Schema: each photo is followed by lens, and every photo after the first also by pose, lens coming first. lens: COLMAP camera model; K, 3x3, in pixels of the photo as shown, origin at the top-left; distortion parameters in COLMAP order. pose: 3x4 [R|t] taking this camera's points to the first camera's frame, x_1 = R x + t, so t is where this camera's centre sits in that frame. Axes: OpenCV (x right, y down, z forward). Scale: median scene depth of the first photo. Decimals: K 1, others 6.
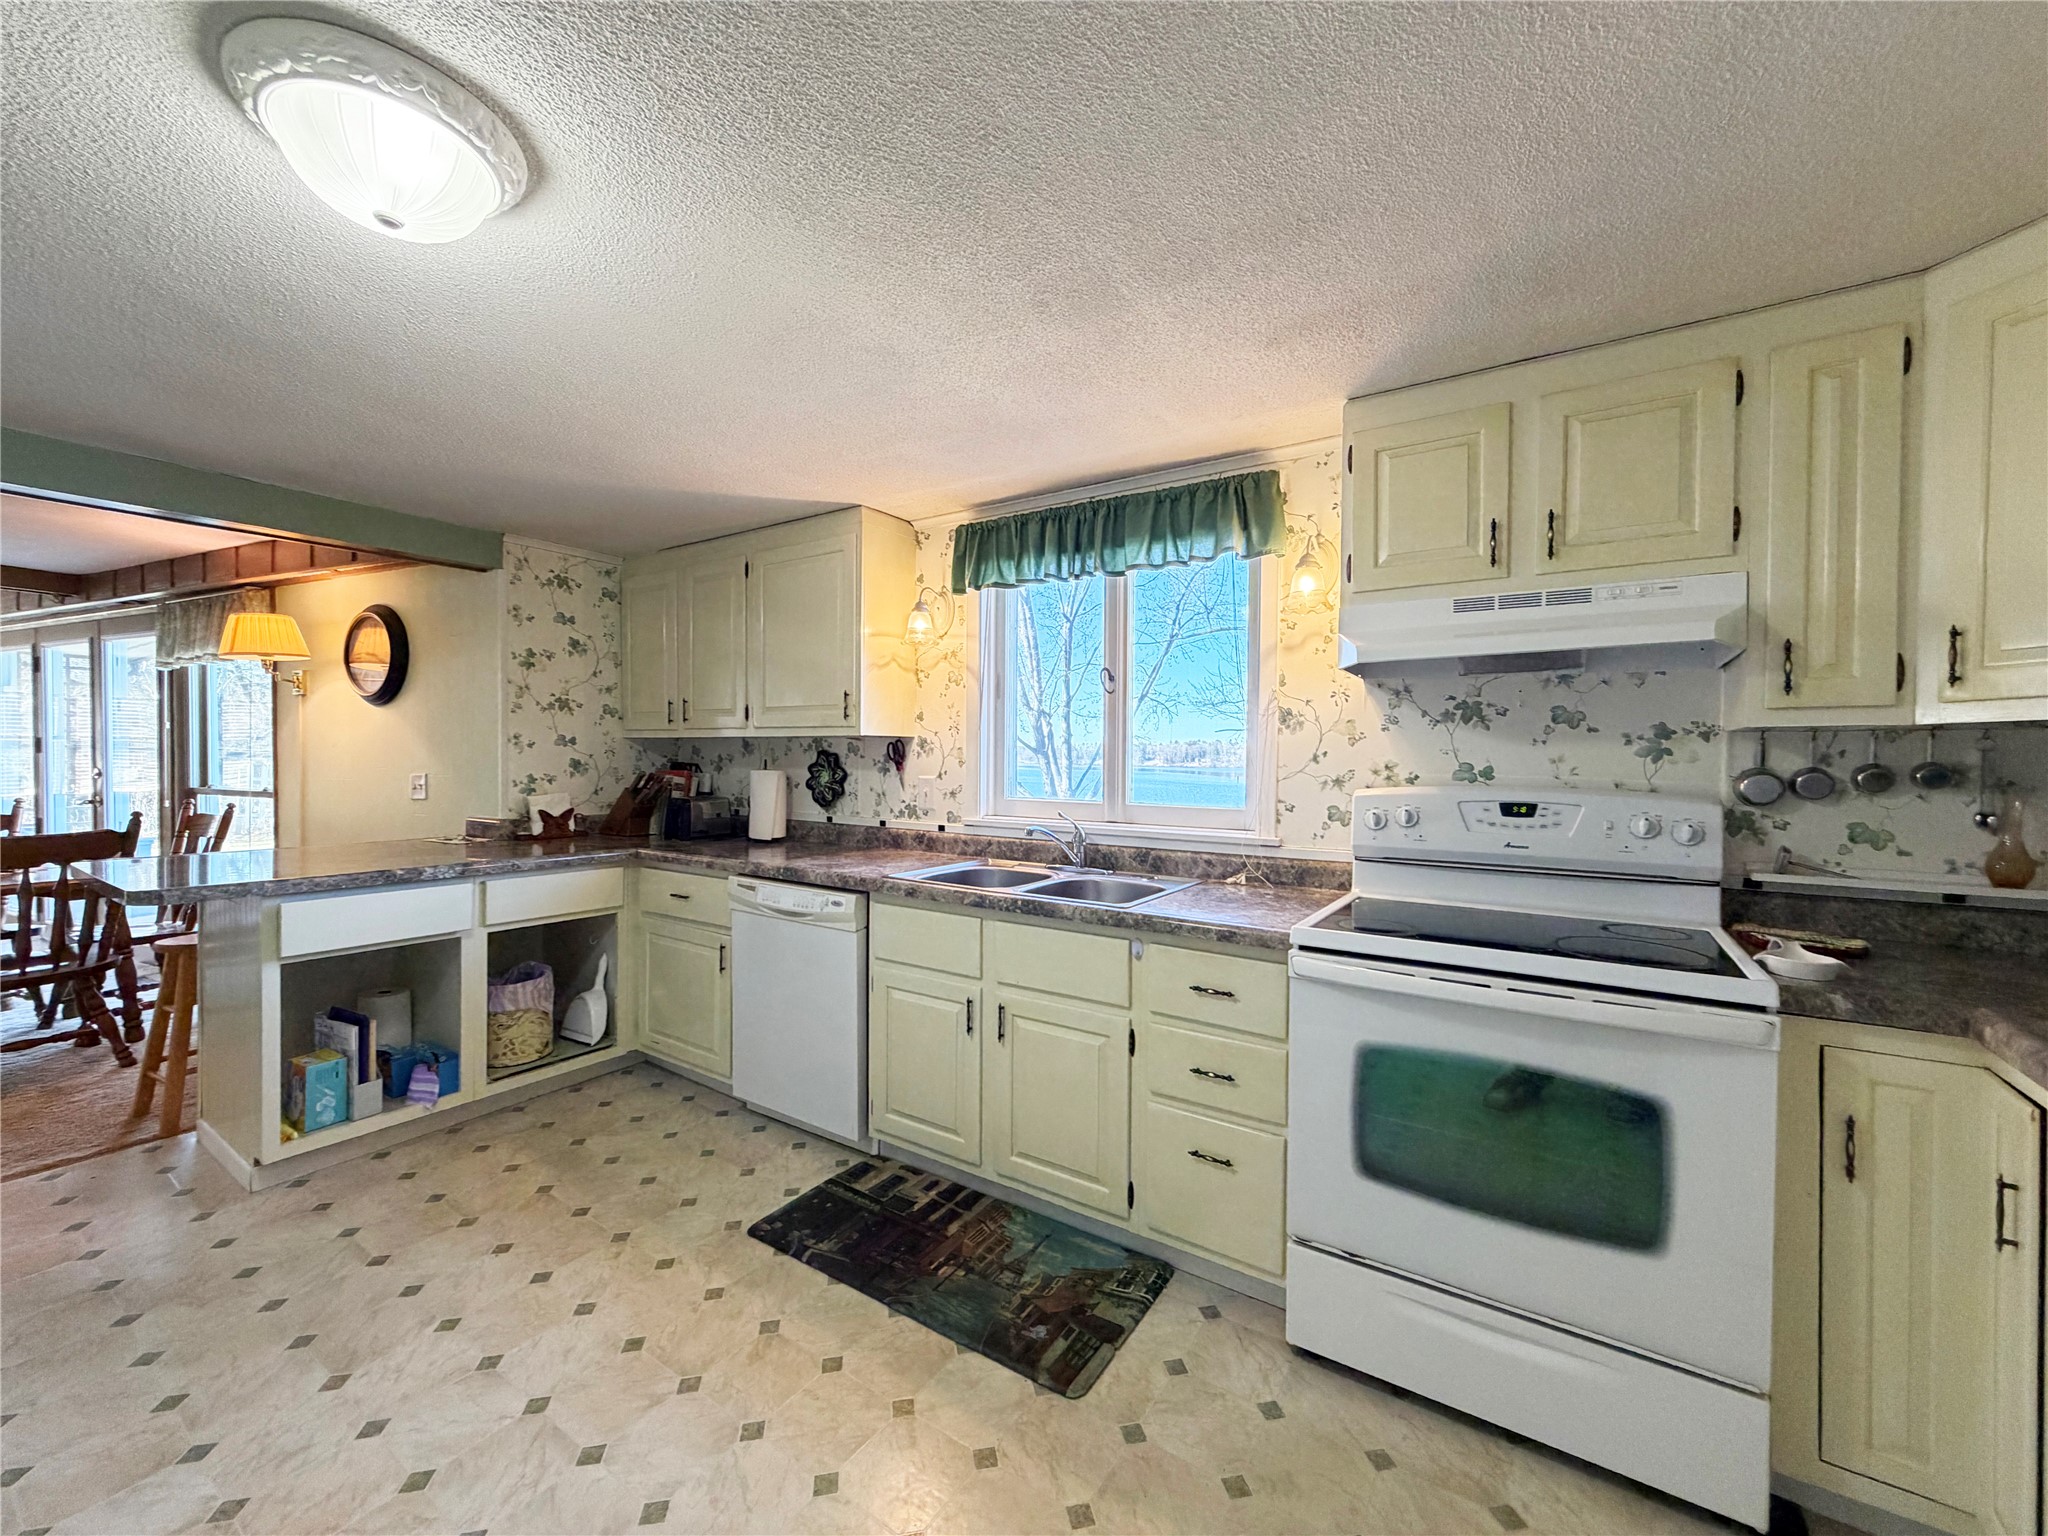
lens RADIAL K [[828.4, 0, 1024.0], [0, 828.4, 768.0], [0, 0, 1]] dist [-0.001104, 0.000190]
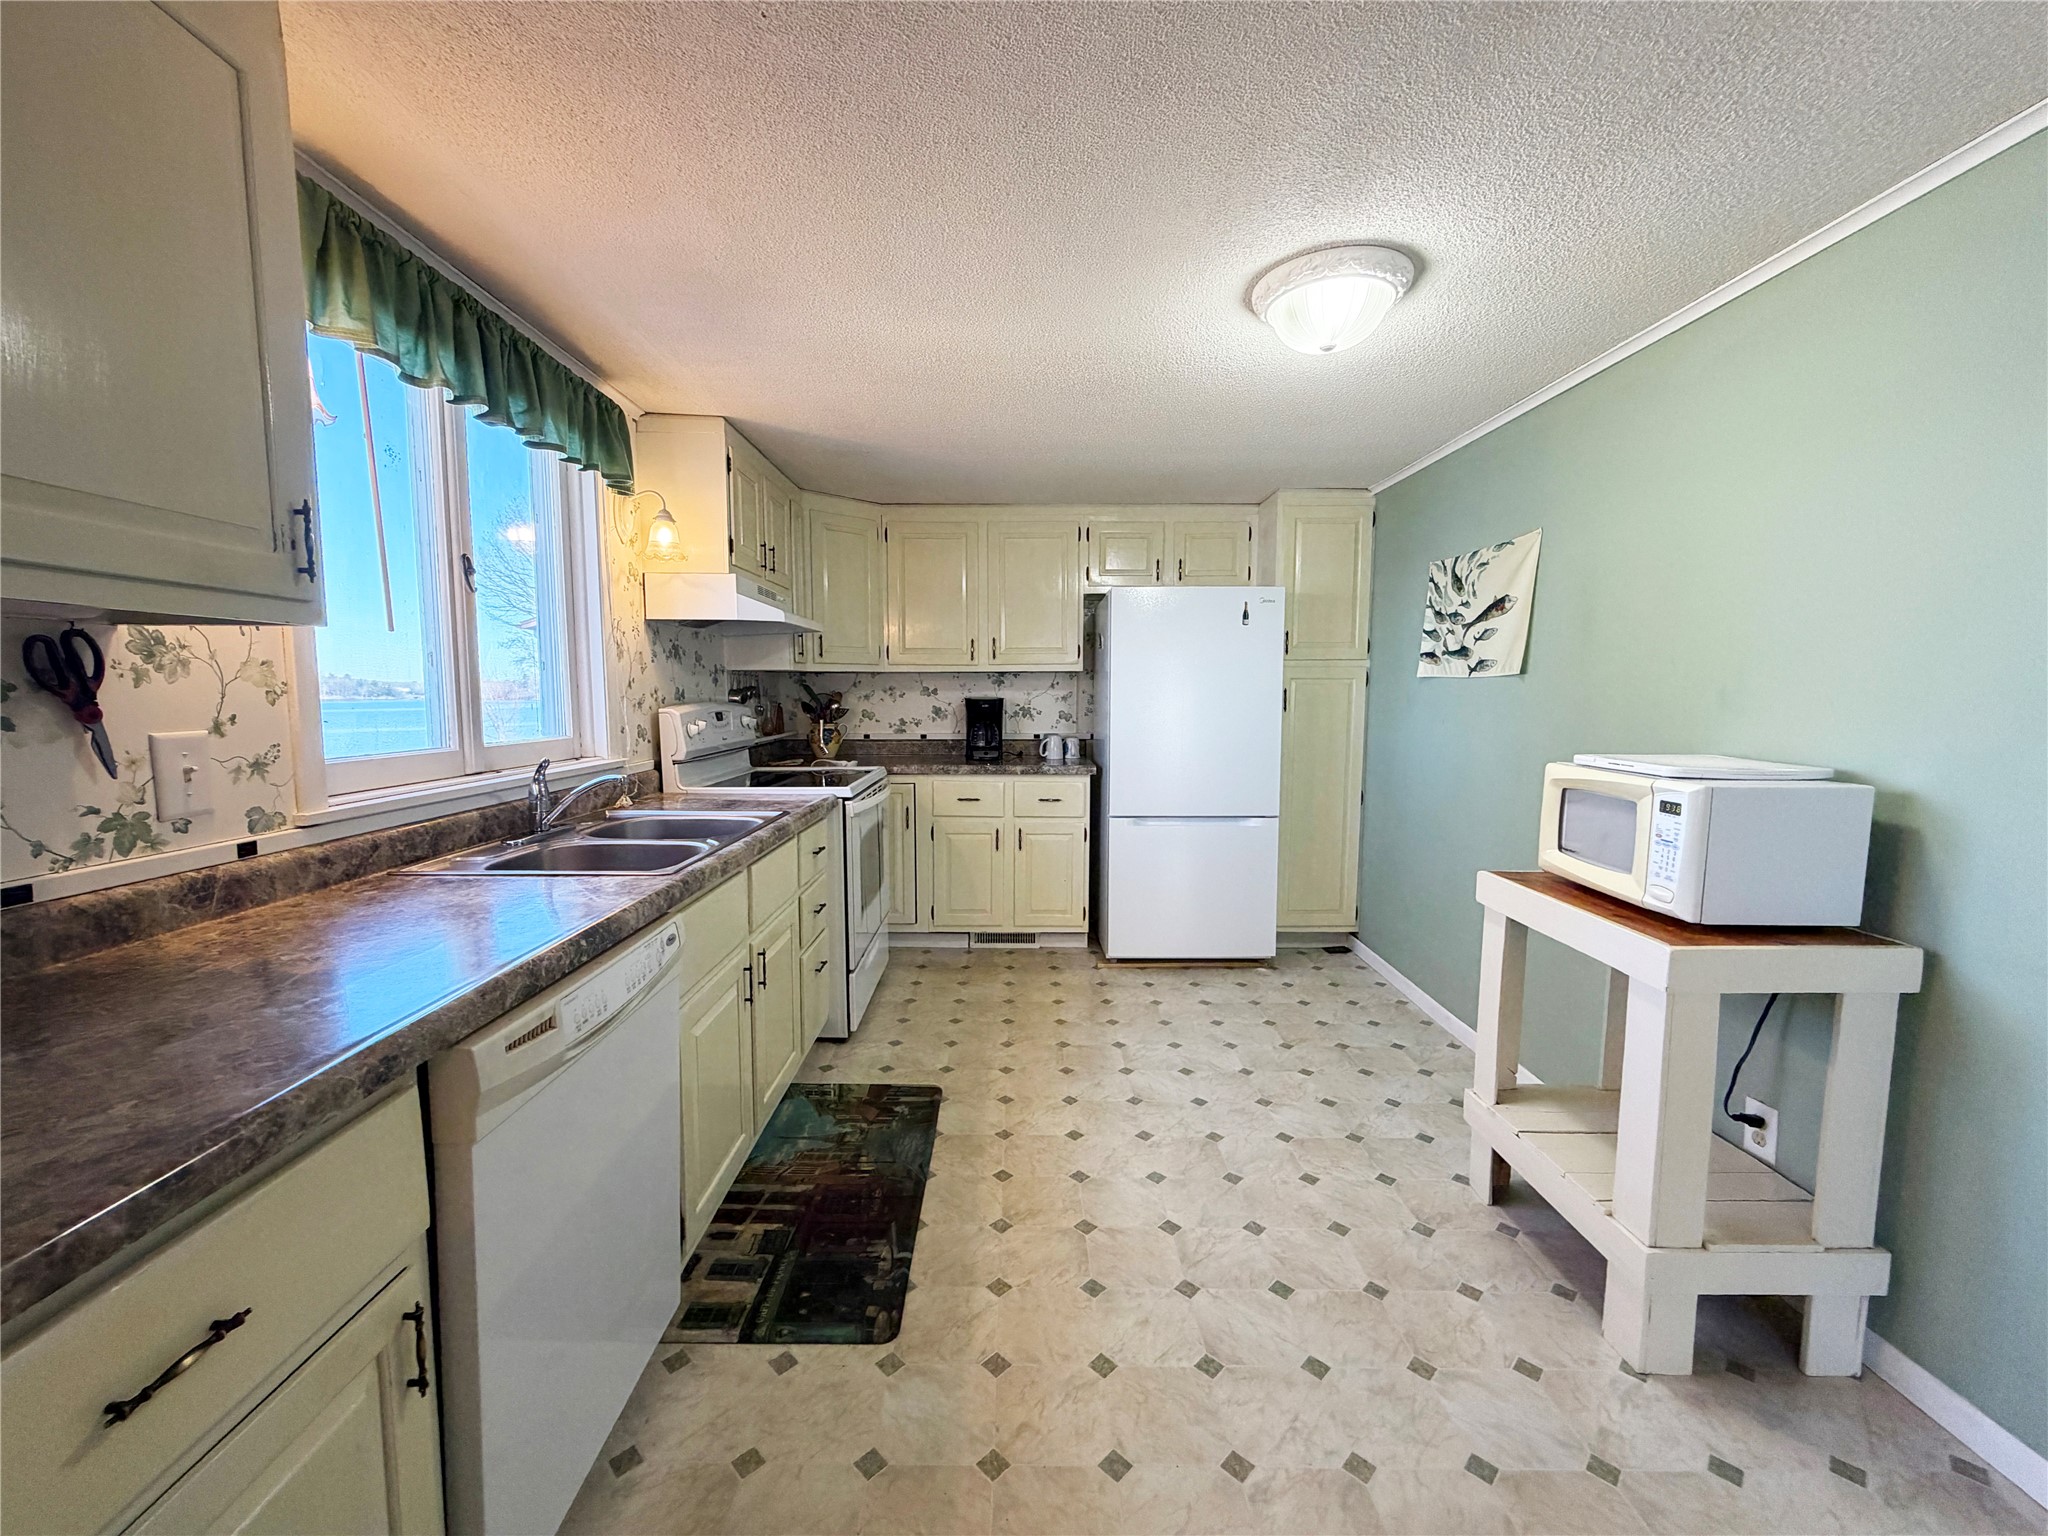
lens RADIAL K [[828.4, 0, 1024.0], [0, 828.4, 768.0], [0, 0, 1]] dist [-0.001104, 0.000190]
pose [[-0.571916, -0.085854, 0.815807, -0.938243], [0.004650, 0.994153, 0.107882, -0.018753], [-0.820299, 0.065493, -0.568173, 1.268918]]
